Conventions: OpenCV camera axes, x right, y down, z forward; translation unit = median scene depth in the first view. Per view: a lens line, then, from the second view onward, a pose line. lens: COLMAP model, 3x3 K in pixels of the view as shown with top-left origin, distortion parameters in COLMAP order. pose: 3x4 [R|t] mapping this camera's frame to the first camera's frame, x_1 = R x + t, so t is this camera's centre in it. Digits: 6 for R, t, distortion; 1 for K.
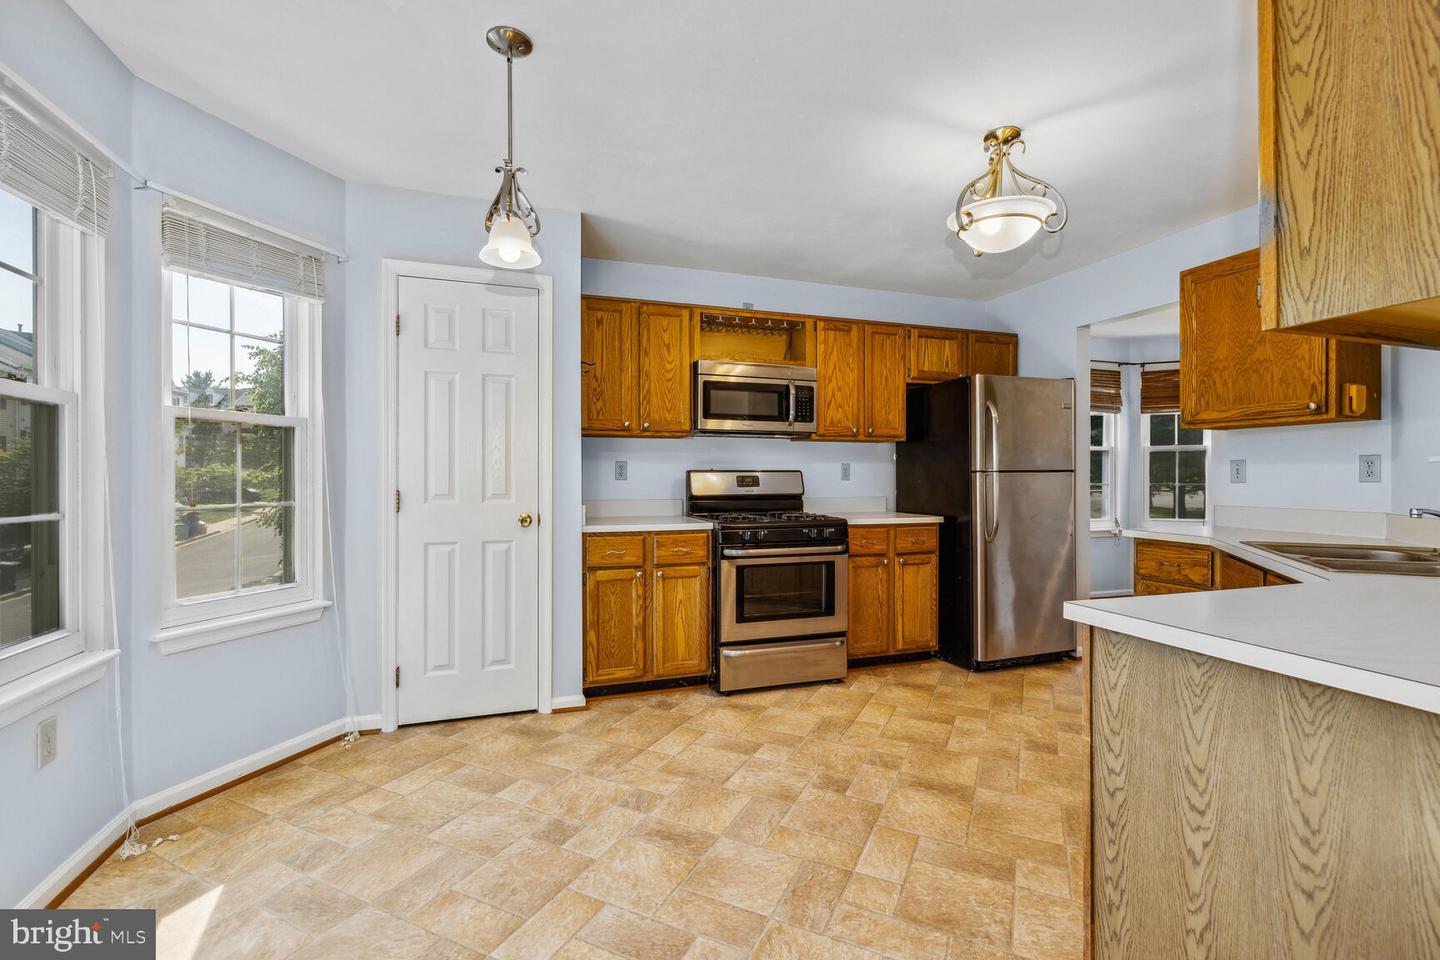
lens RADIAL K [[628.4, 0, 723.8], [0, 628.4, 474.2], [0, 0, 1]] dist [0.000374, 0.000166]
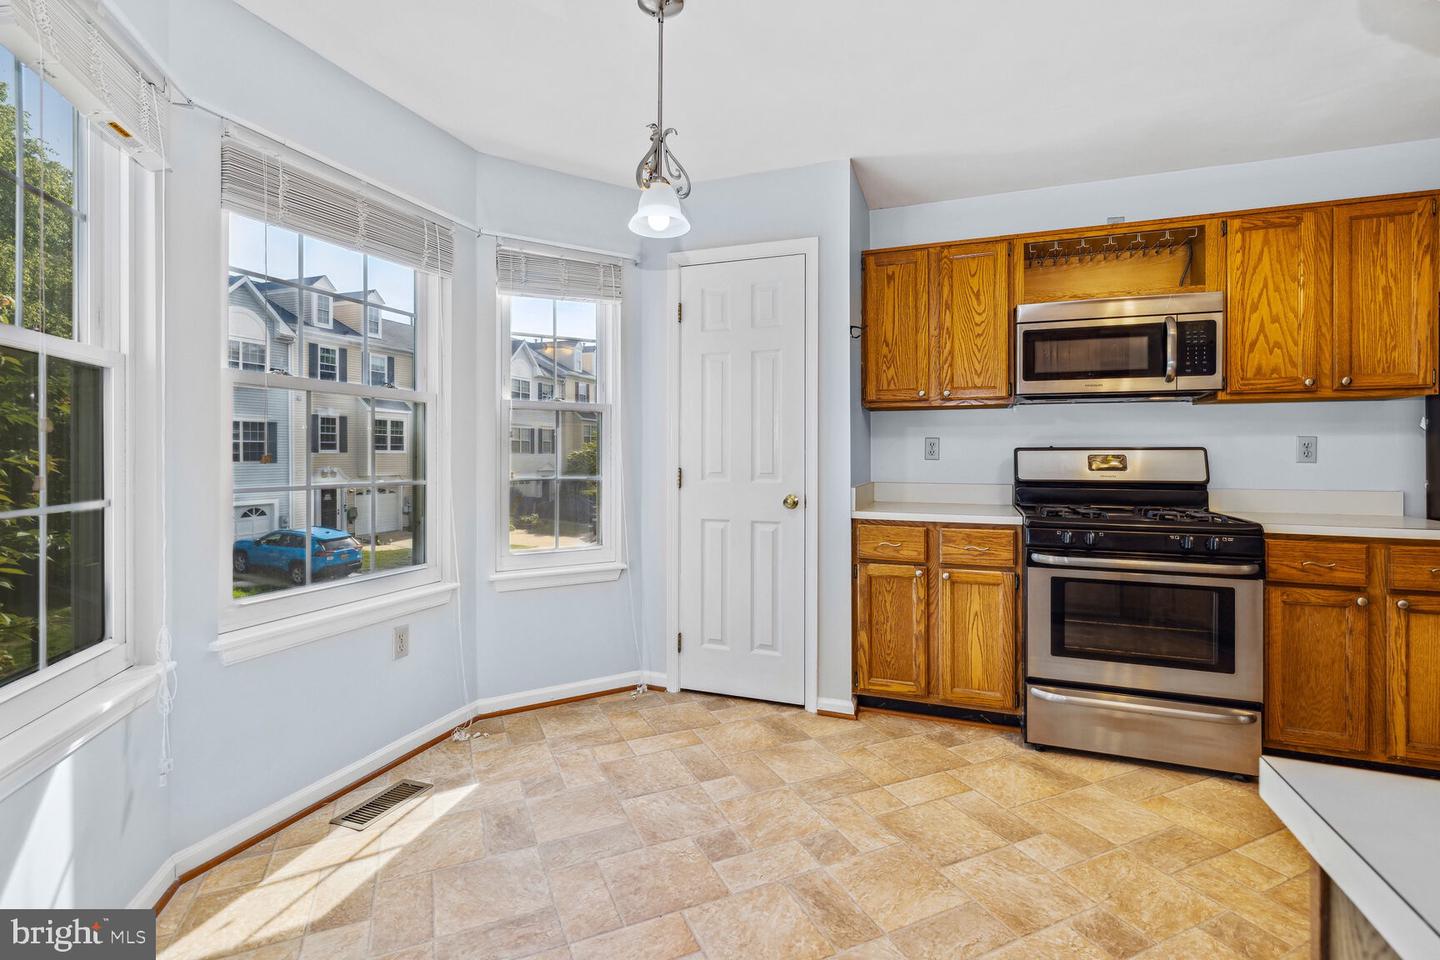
lens RADIAL K [[648.2, 0, 729.1], [0, 648.2, 451.8], [0, 0, 1]] dist [0.001756, 0.000512]
pose [[0.773547, -0.001334, -0.633738, 0.215359], [-0.000843, 0.999995, -0.003133, 0.001664], [0.633739, 0.002958, 0.773542, 0.177319]]
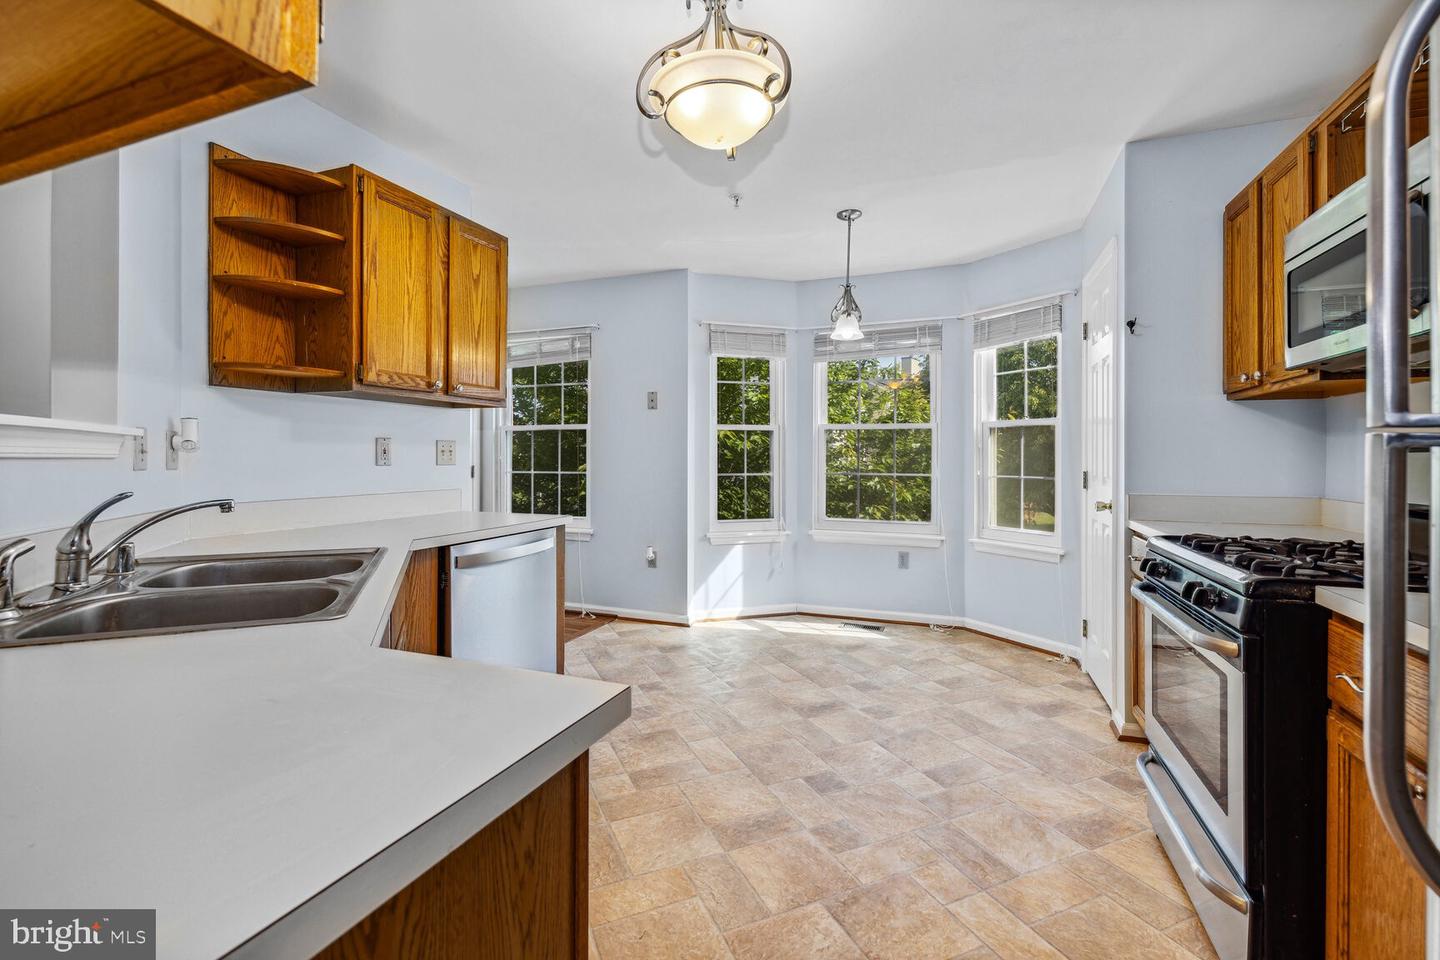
lens RADIAL K [[641.6, 0, 711.0], [0, 641.6, 454.2], [0, 0, 1]] dist [-0.000906, 0.000437]
pose [[-0.656271, -0.007207, -0.754491, 0.750275], [-0.003635, 0.999973, -0.006389, 0.005363], [0.754517, -0.001450, -0.656279, 1.111709]]
